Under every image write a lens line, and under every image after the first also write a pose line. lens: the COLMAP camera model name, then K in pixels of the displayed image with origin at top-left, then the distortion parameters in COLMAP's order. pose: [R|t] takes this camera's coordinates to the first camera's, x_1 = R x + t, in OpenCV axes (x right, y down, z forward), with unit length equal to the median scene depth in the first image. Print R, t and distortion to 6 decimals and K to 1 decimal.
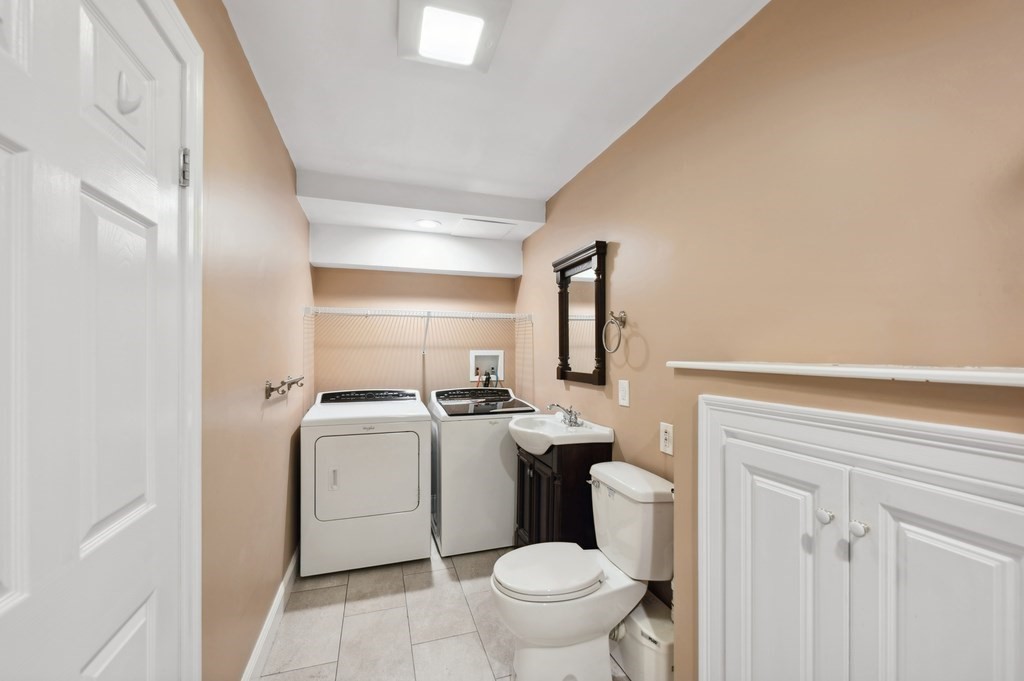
lens RADIAL K [[412.4, 0, 510.3], [0, 412.4, 348.0], [0, 0, 1]] dist [-0.010087, -0.000666]
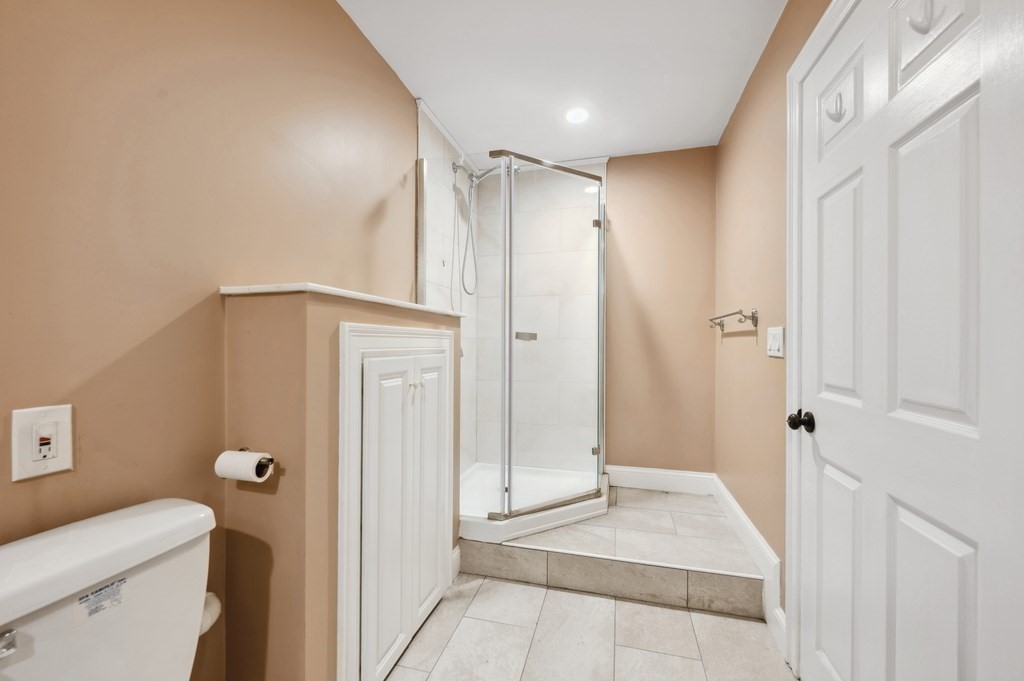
lens RADIAL K [[412.4, 0, 511.5], [0, 412.4, 342.1], [0, 0, 1]] dist [-0.010087, -0.000666]
pose [[-0.842183, -0.005546, 0.539163, -0.448476], [-0.011344, 0.999908, -0.007435, 0.183805], [-0.539072, -0.012378, -0.842169, 1.814999]]
